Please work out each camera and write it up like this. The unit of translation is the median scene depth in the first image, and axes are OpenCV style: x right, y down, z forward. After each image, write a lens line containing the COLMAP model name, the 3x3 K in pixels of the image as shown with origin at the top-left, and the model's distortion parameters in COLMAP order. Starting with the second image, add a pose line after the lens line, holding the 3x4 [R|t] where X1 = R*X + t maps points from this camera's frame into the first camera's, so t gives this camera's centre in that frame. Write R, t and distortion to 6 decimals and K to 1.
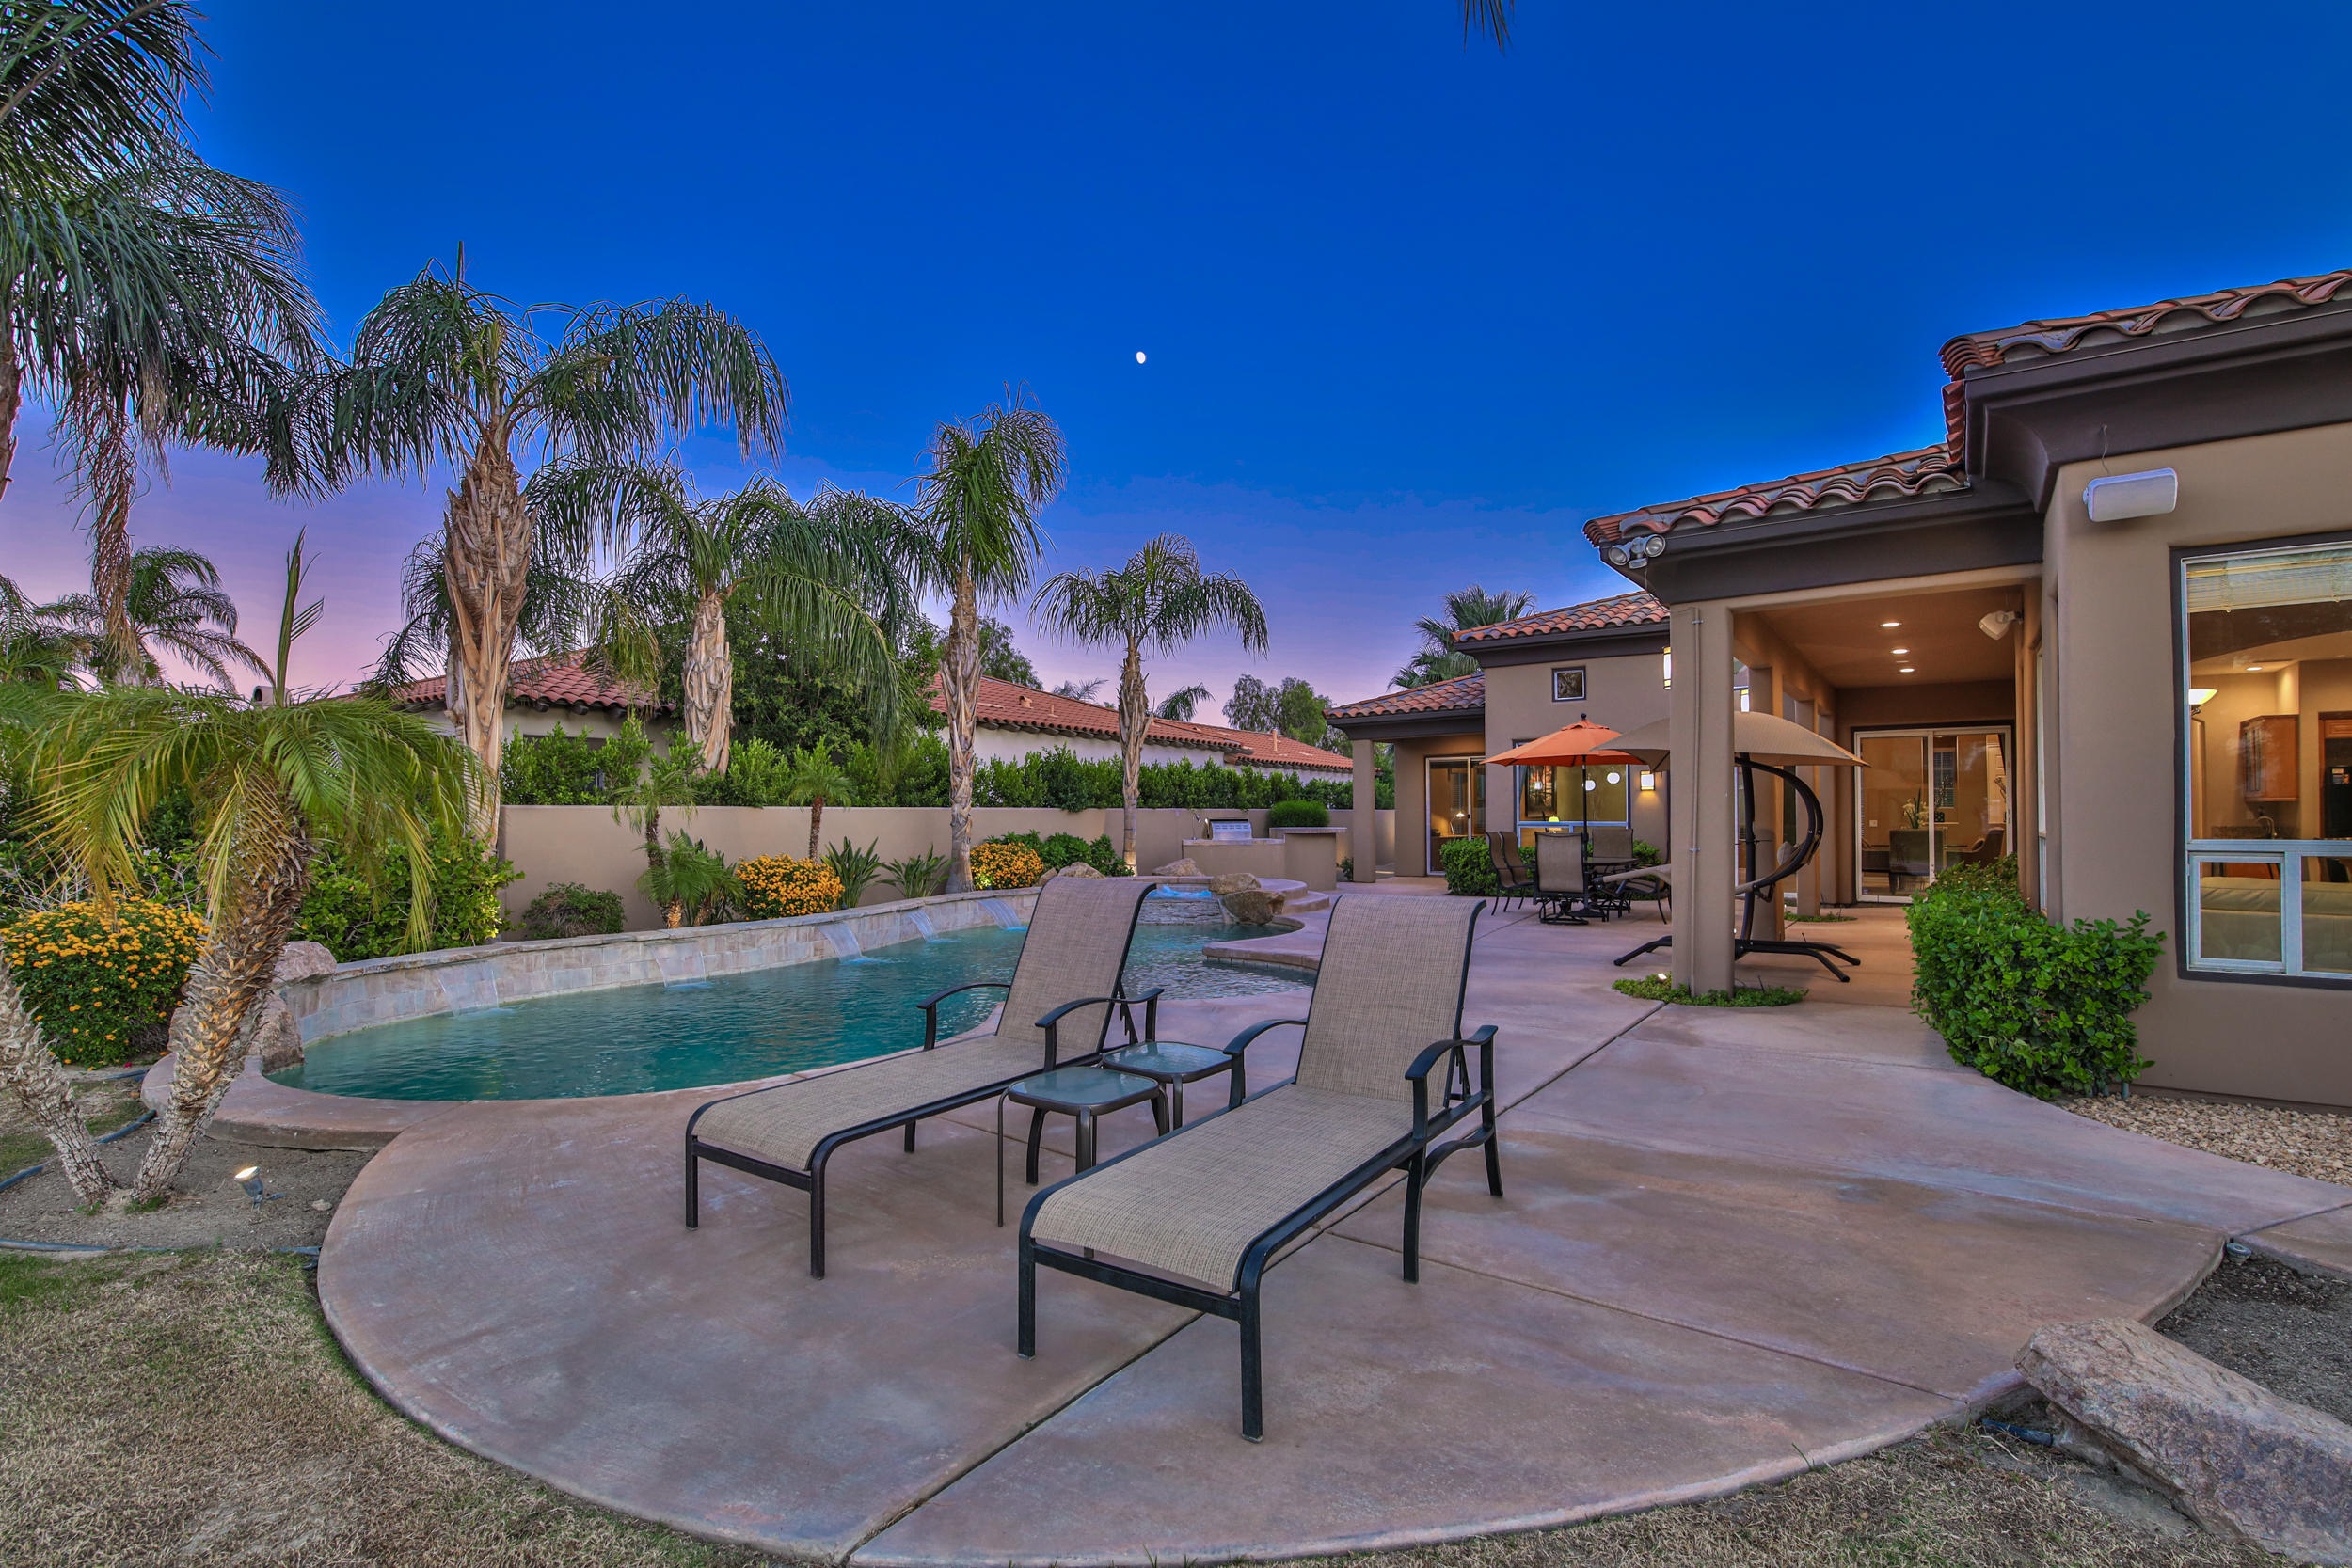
lens RADIAL K [[1076.1, 0, 1177.5], [0, 1076.1, 799.3], [0, 0, 1]] dist [-0.001472, -0.008584]
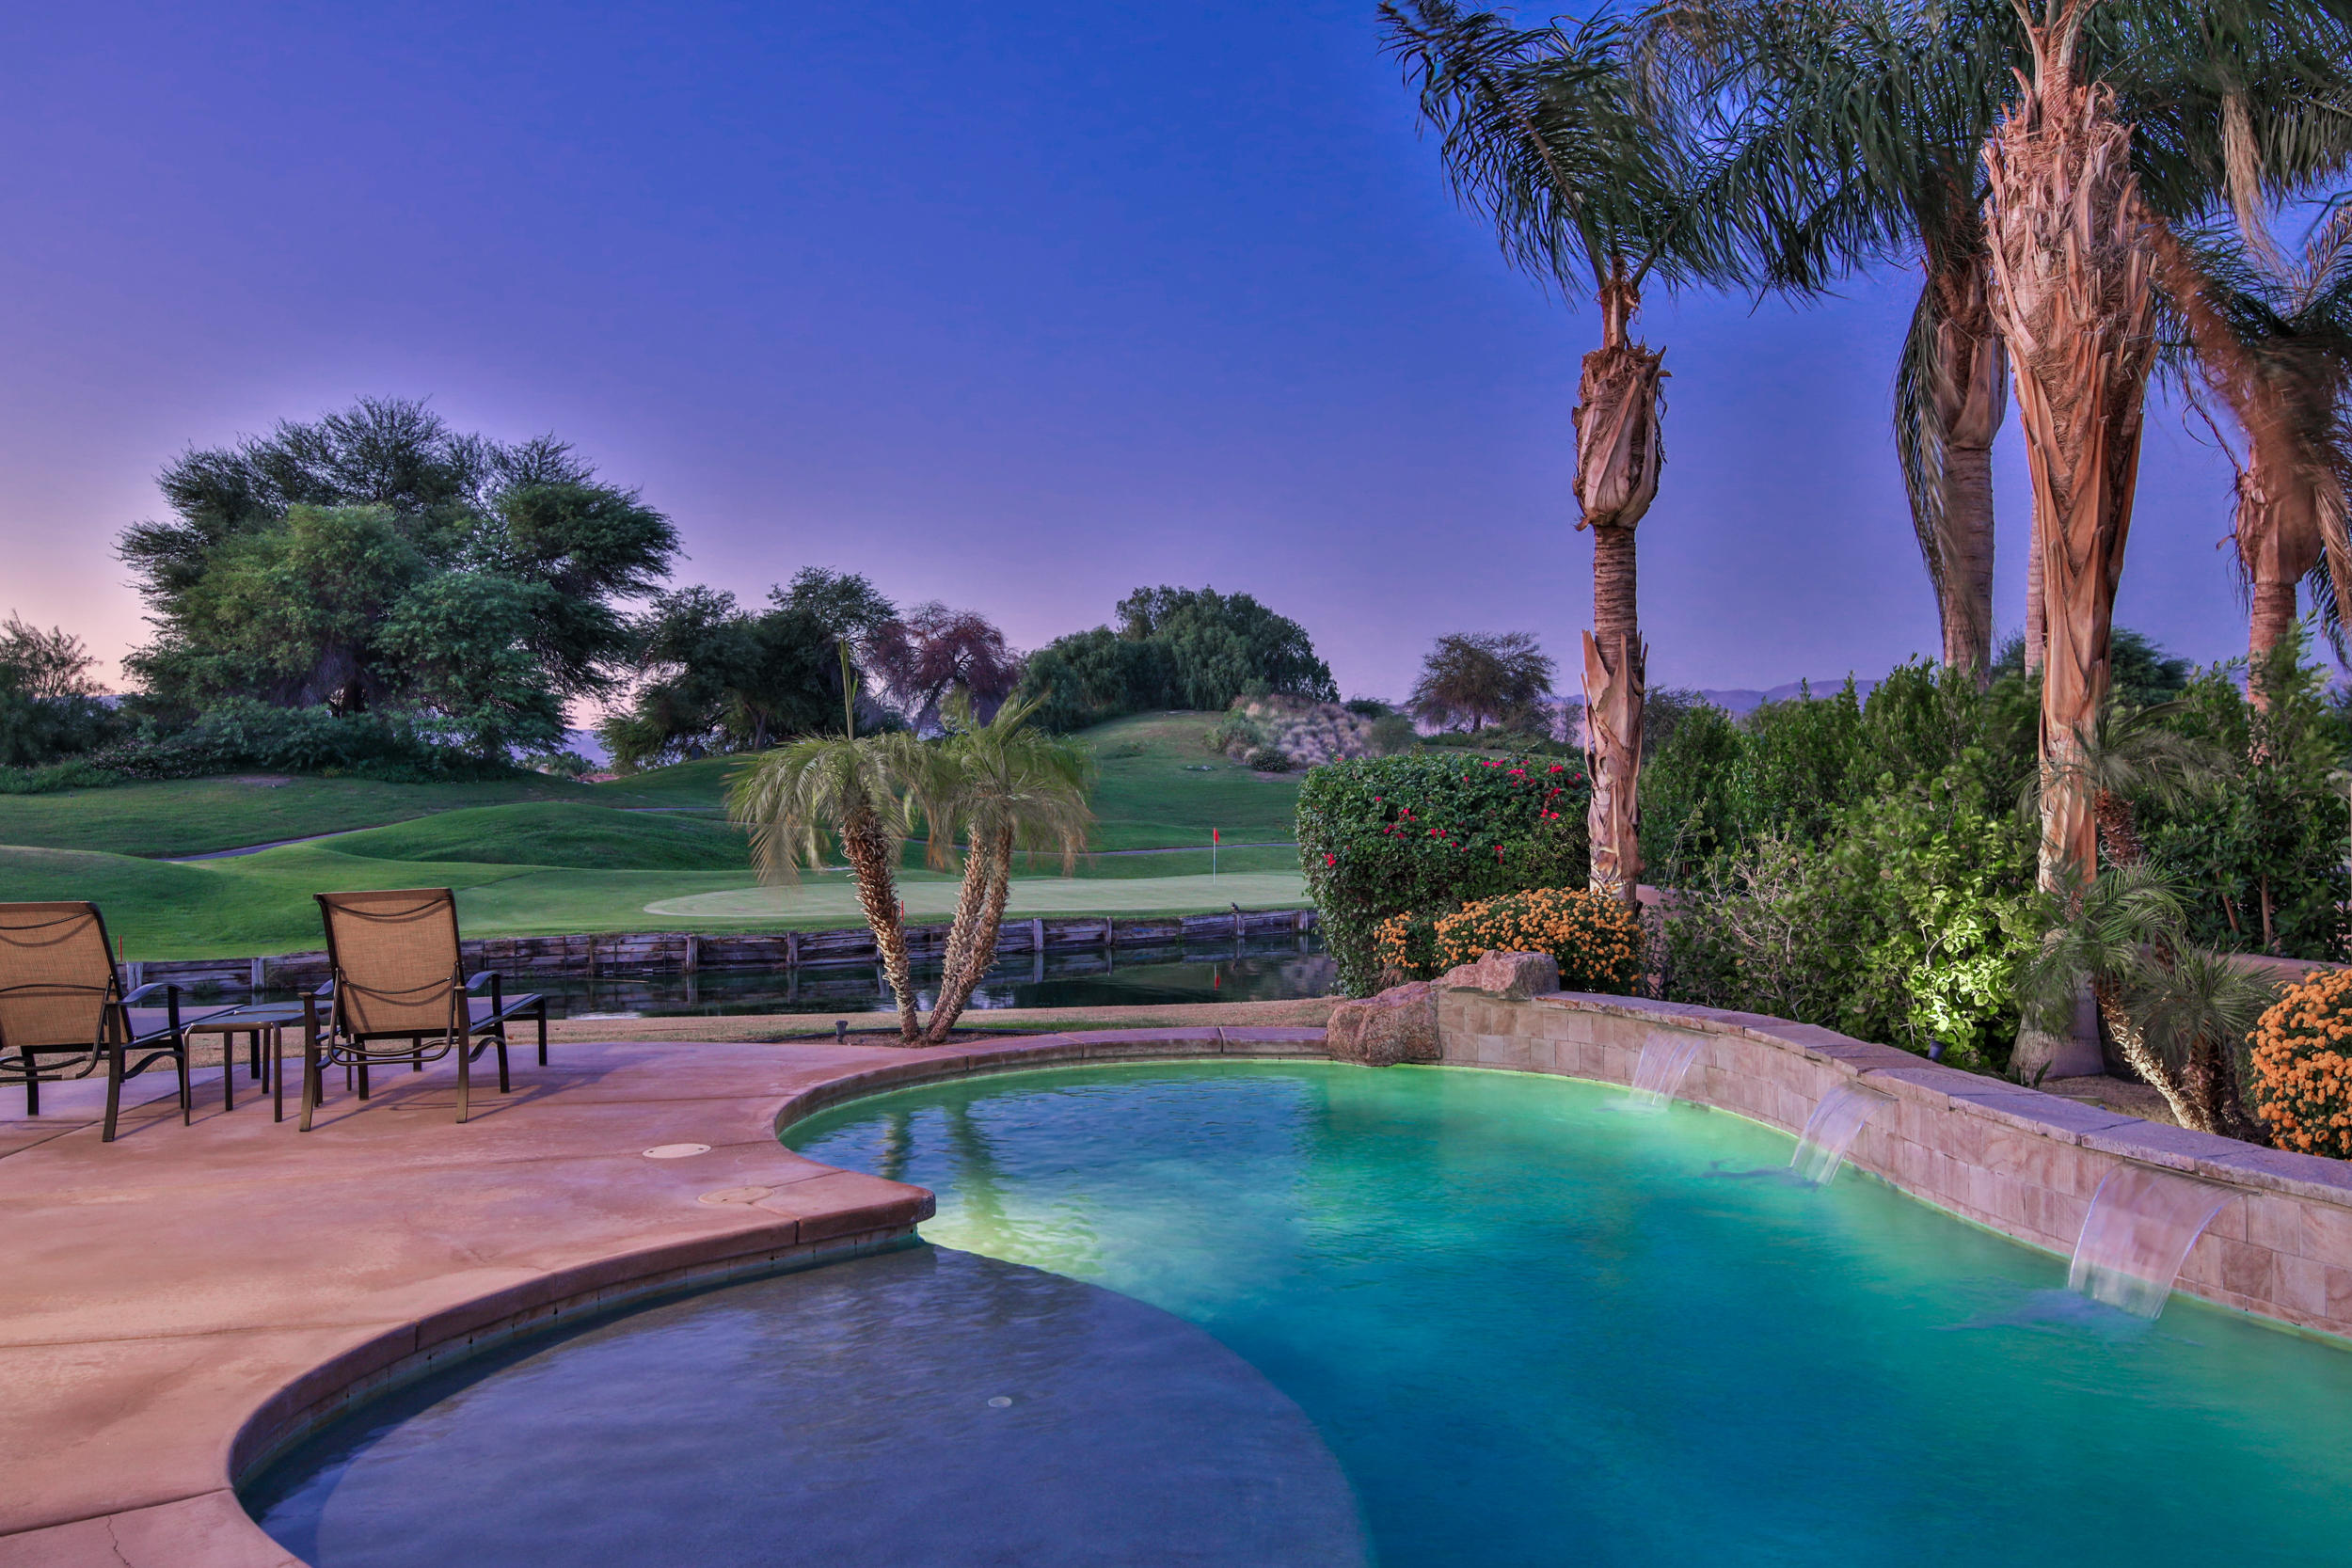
lens RADIAL K [[1750.7, 0, 1186.9], [0, 1750.7, 798.1], [0, 0, 1]] dist [0.032491, 0.007964]
pose [[-0.723813, 0.013190, -0.689871, 0.176820], [0.020355, 0.999790, -0.002242, 0.003698], [0.689696, -0.015665, -0.723929, 0.942697]]
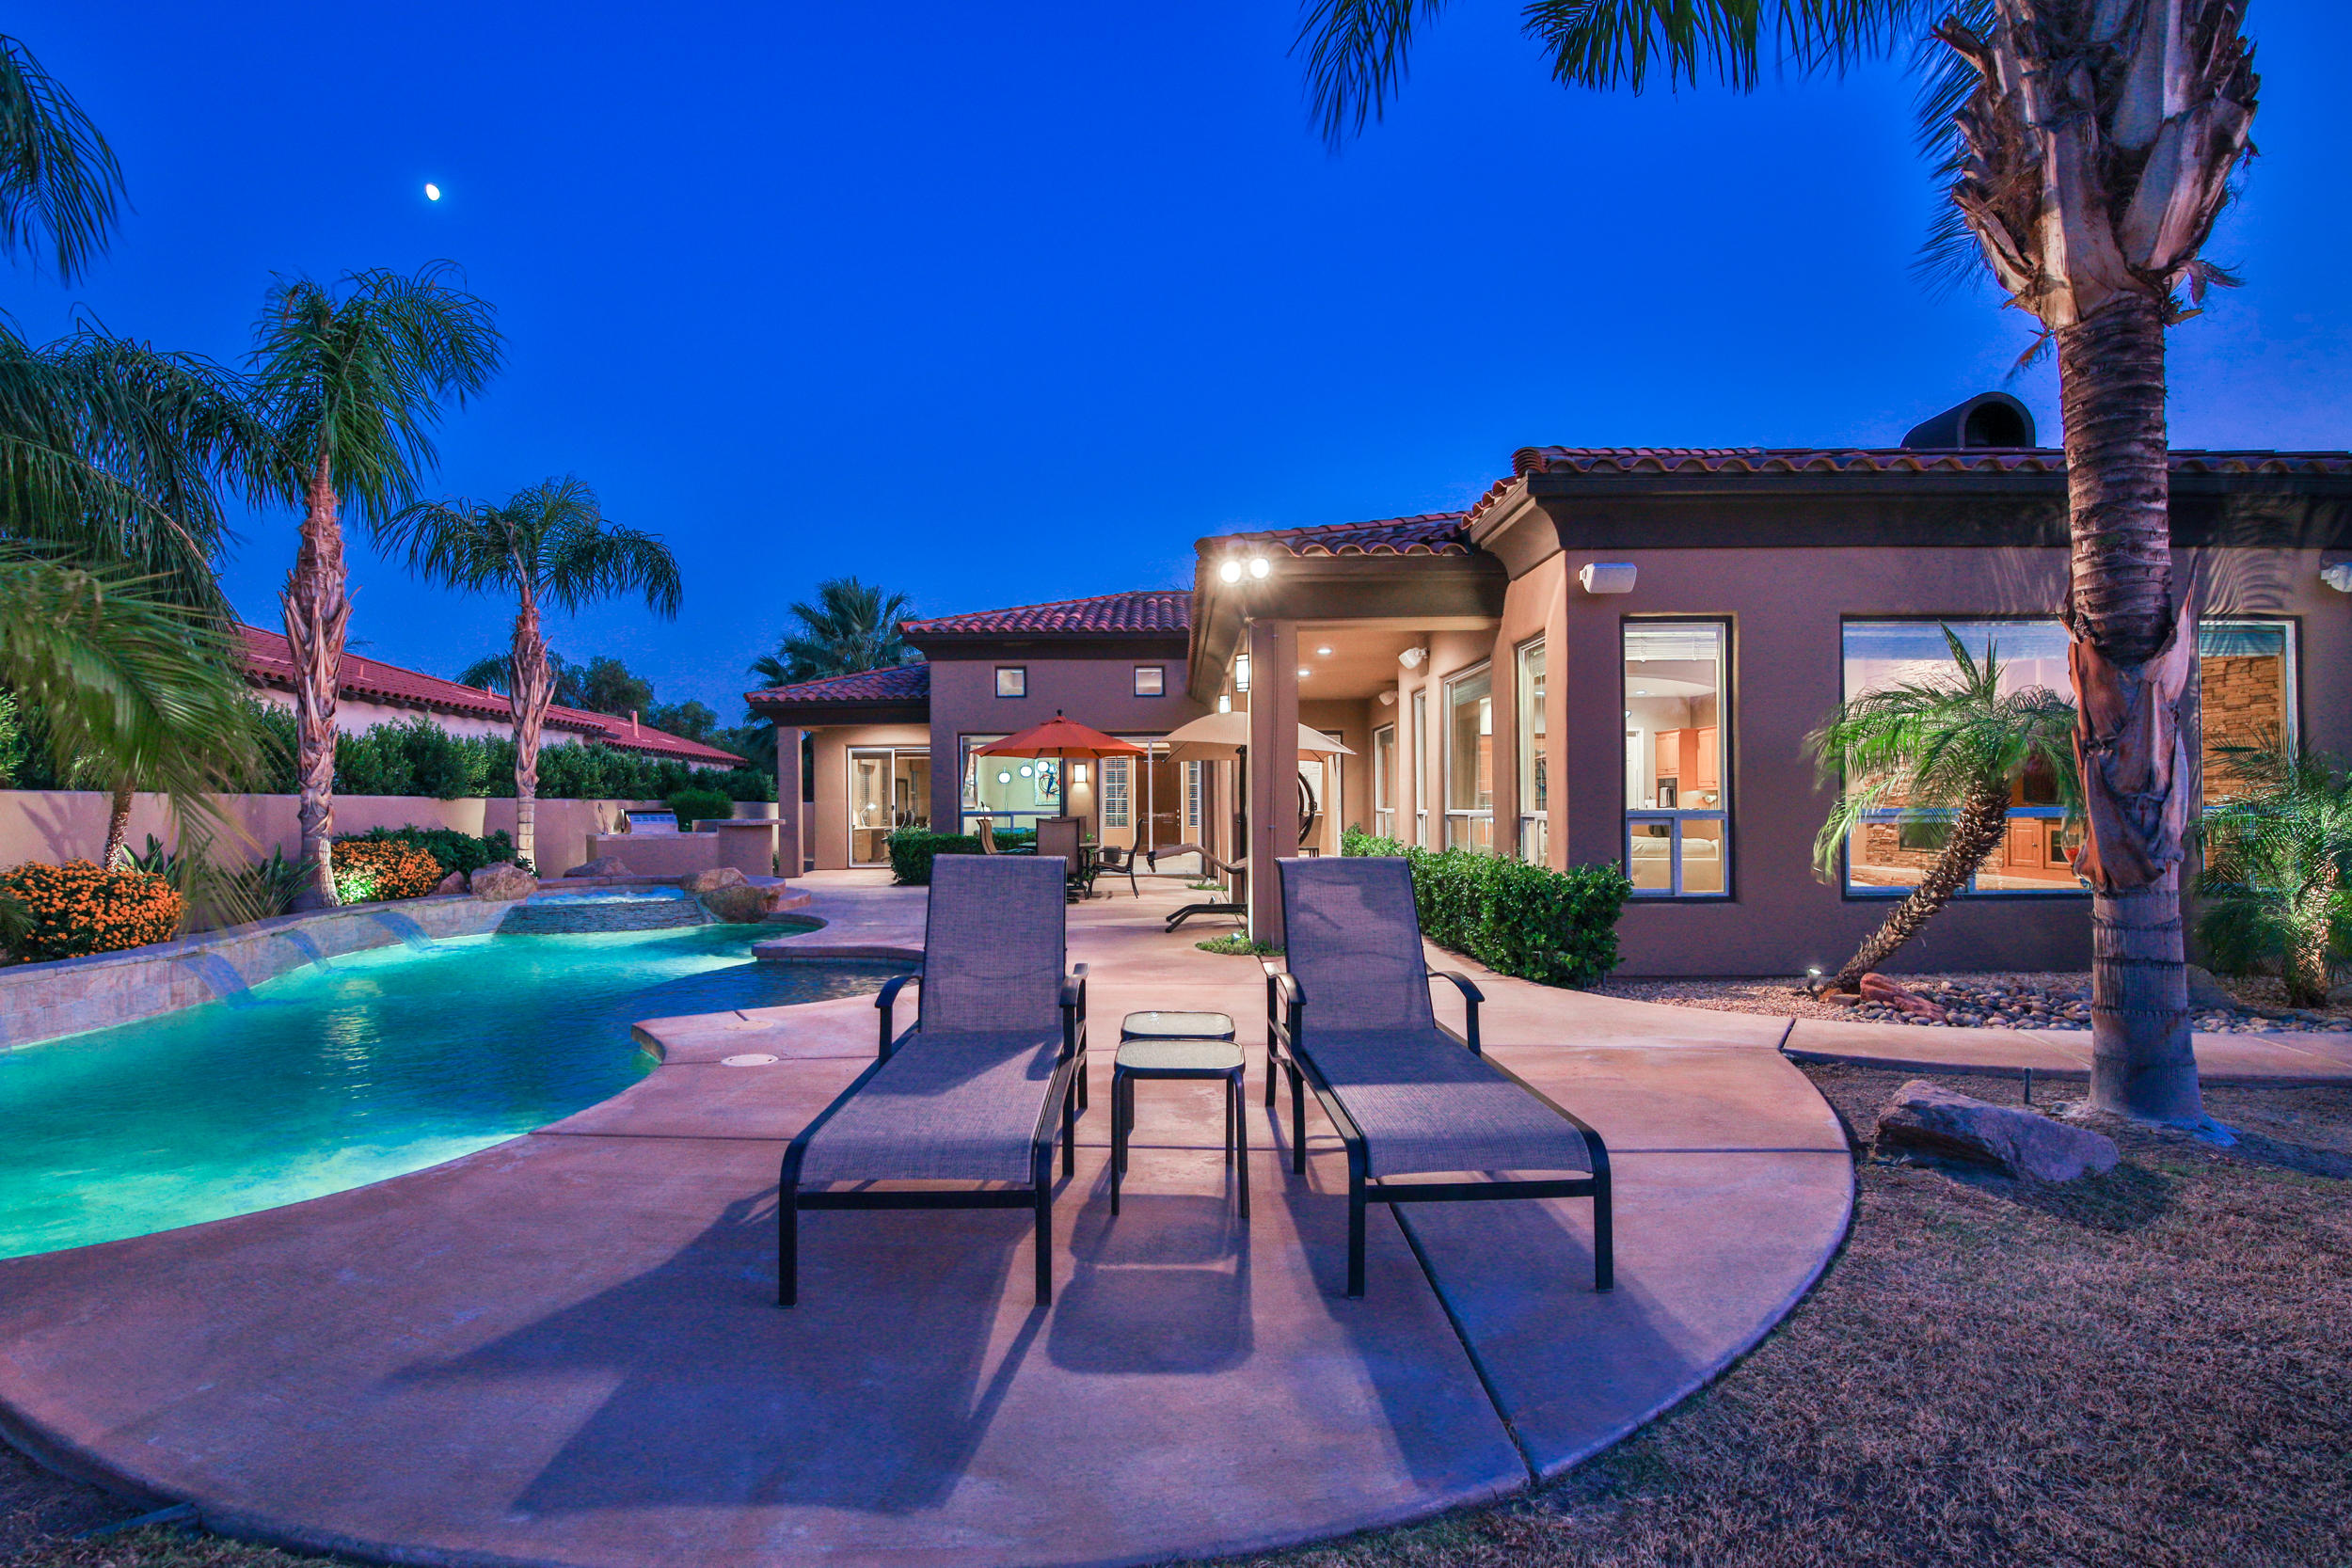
lens RADIAL K [[1076.1, 0, 1175.5], [0, 1076.1, 802.6], [0, 0, 1]] dist [-0.001472, -0.008584]
pose [[0.808262, 0.000248, 0.588823, -0.175835], [-0.004391, 0.999975, 0.005606, 0.007744], [-0.588806, -0.007116, 0.808243, 0.054700]]
